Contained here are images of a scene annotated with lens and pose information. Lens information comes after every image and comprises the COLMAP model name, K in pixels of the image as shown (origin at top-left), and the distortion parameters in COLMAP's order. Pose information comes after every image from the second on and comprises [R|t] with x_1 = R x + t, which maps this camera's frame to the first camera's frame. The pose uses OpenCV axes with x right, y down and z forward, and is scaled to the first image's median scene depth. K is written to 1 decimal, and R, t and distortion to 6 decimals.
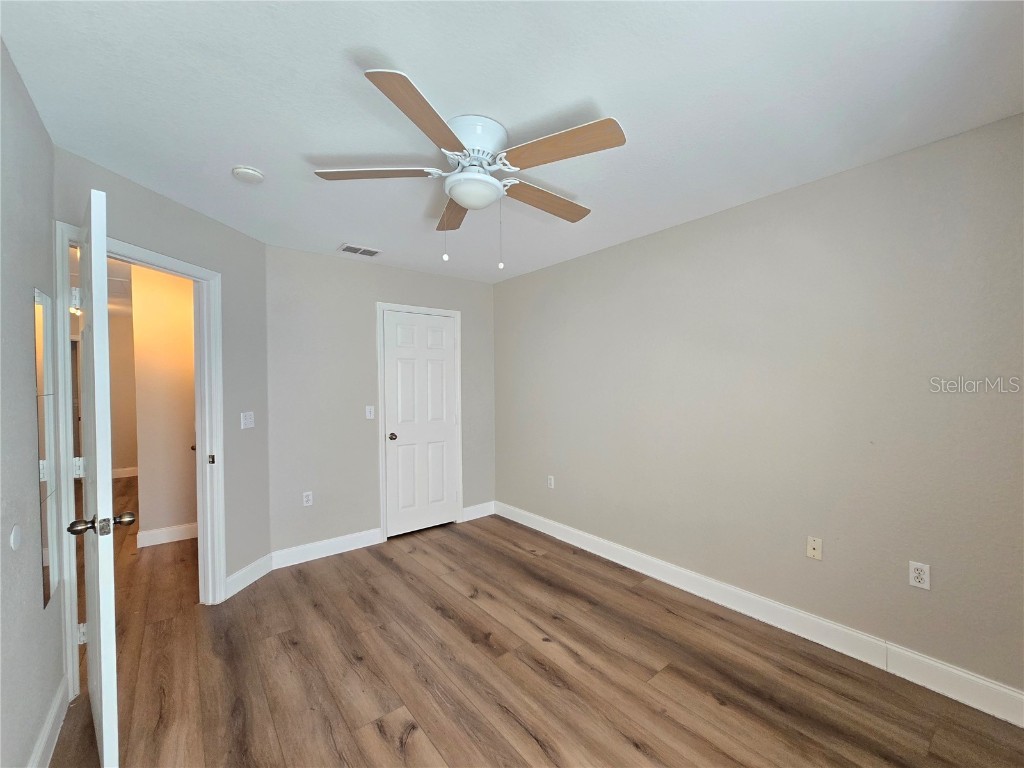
lens RADIAL K [[420.8, 0, 520.0], [0, 420.8, 392.0], [0, 0, 1]] dist [-0.001474, 0.000158]
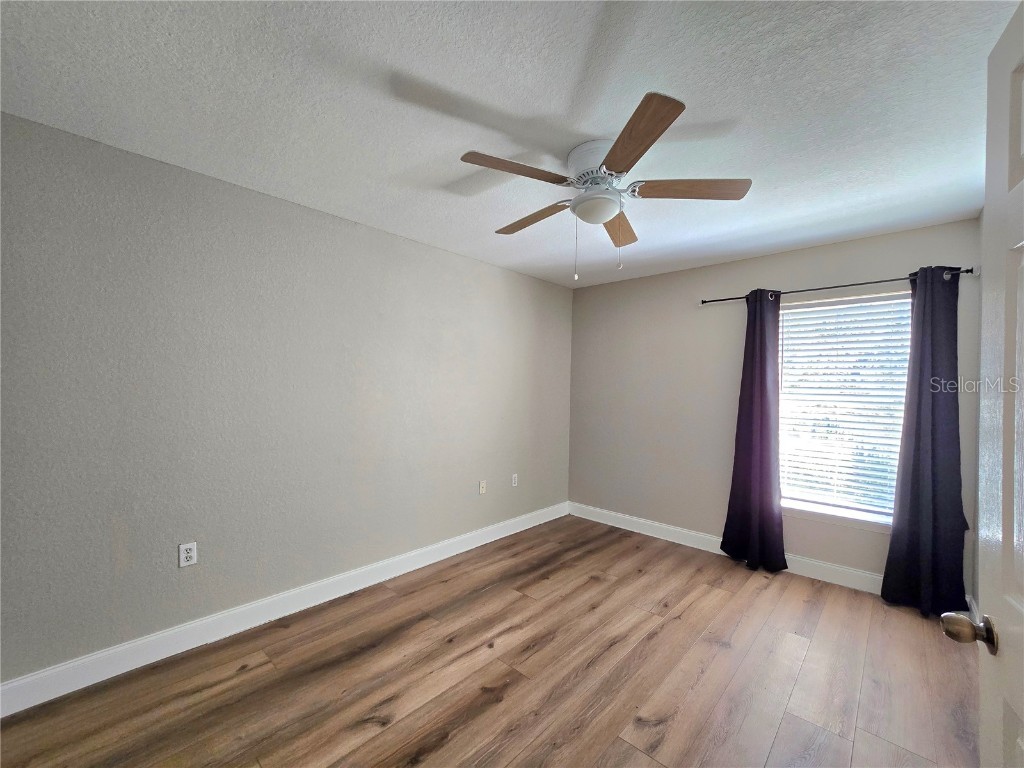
lens RADIAL K [[420.8, 0, 520.0], [0, 420.8, 392.0], [0, 0, 1]] dist [-0.001474, 0.000158]
pose [[-0.149881, -0.004009, 0.988696, -0.783704], [0.007104, 0.999962, 0.005131, -0.004117], [-0.988679, 0.007793, -0.149847, 0.923120]]
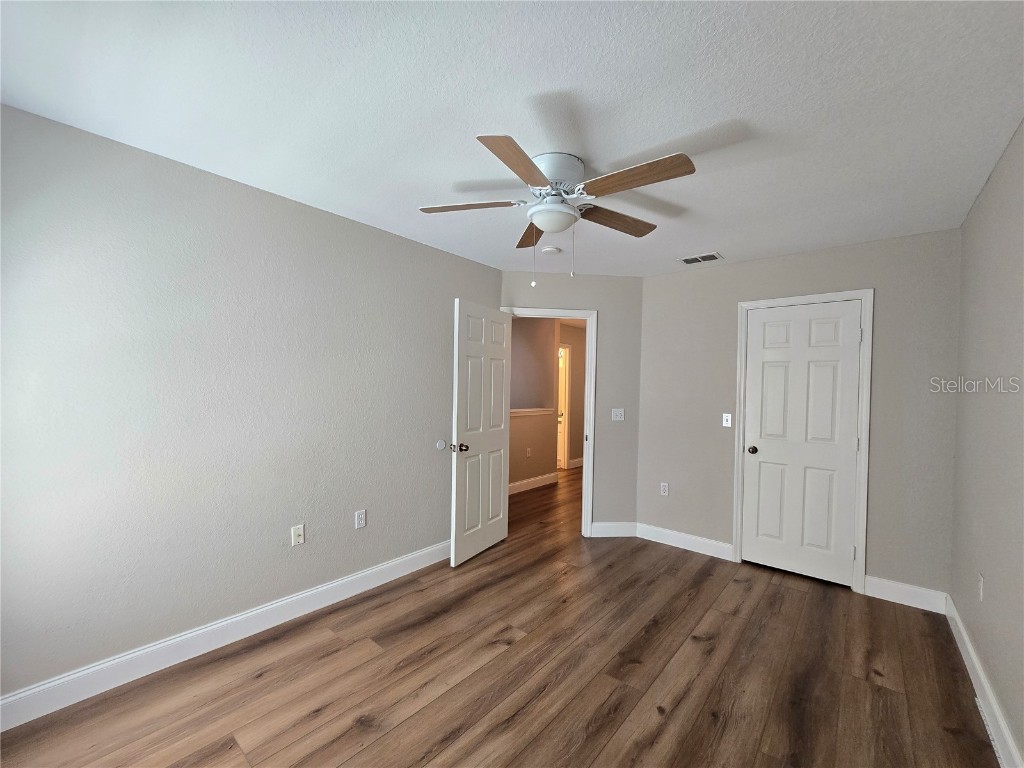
lens RADIAL K [[420.8, 0, 520.0], [0, 420.8, 392.0], [0, 0, 1]] dist [-0.001474, 0.000158]
pose [[0.192314, 0.023832, -0.981044, 0.670123], [-0.044214, 0.998900, 0.015599, -0.012595], [0.980337, 0.040376, 0.193156, 0.479577]]
